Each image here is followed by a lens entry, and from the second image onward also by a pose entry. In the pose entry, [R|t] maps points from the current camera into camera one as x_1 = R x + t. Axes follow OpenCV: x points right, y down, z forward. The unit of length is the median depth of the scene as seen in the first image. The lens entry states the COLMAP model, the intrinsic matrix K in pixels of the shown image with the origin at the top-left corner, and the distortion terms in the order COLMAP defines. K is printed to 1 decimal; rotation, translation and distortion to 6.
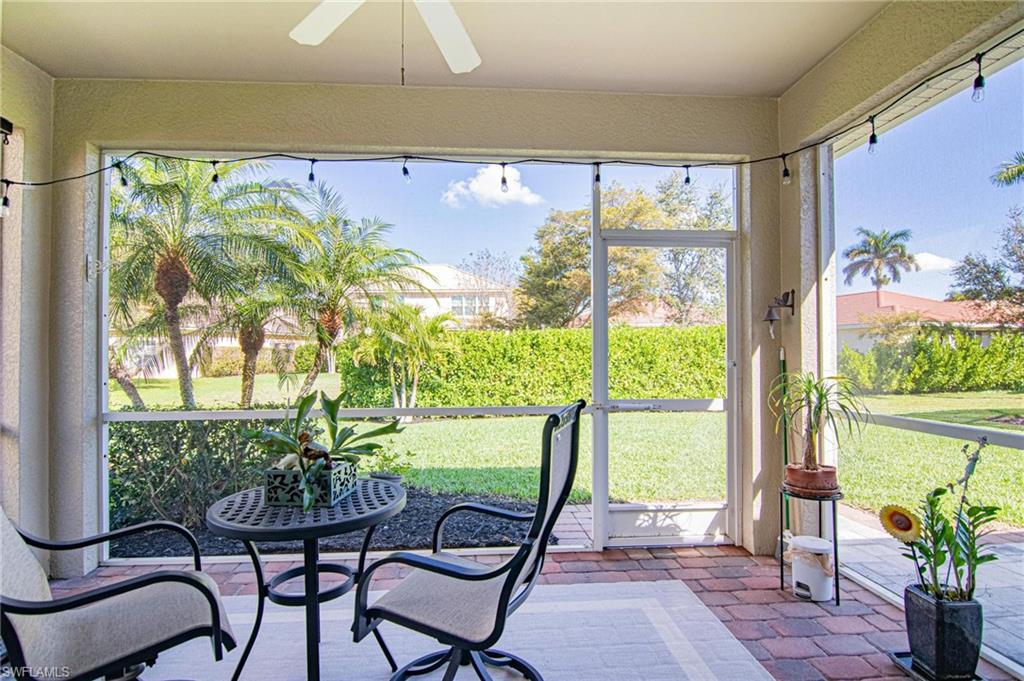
lens RADIAL K [[520.8, 0, 508.3], [0, 520.8, 340.2], [0, 0, 1]] dist [-0.007586, -0.010293]
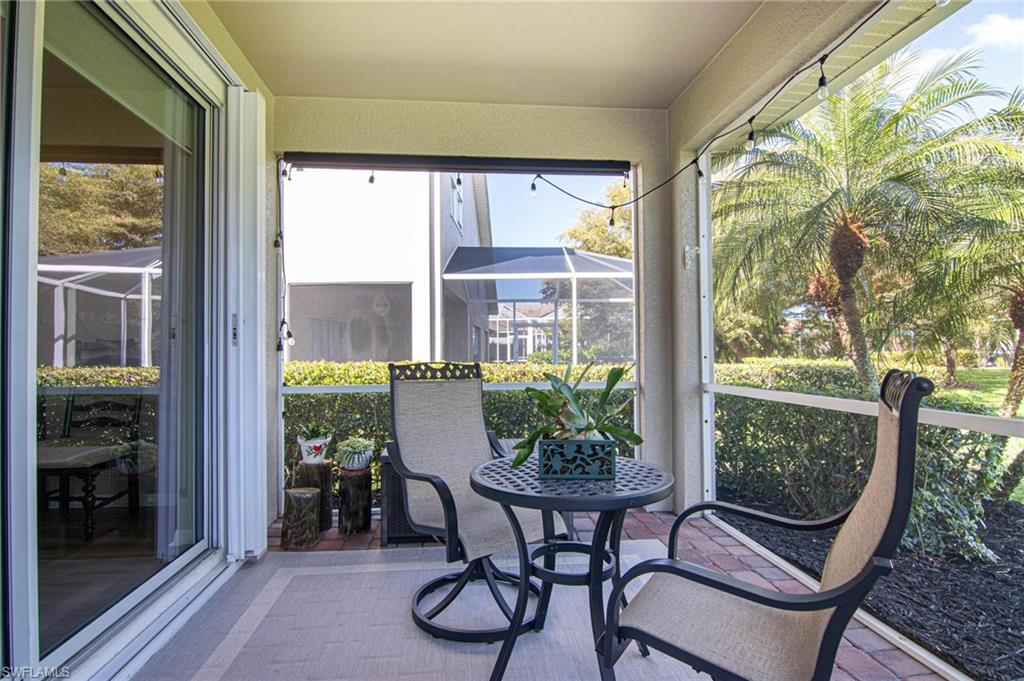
lens RADIAL K [[520.8, 0, 508.0], [0, 520.8, 344.0], [0, 0, 1]] dist [-0.007586, -0.010293]
pose [[0.028461, 0.000390, -0.999595, 0.347337], [0.023853, 0.999715, 0.001069, 0.044508], [0.999310, -0.023874, 0.028443, 0.545973]]
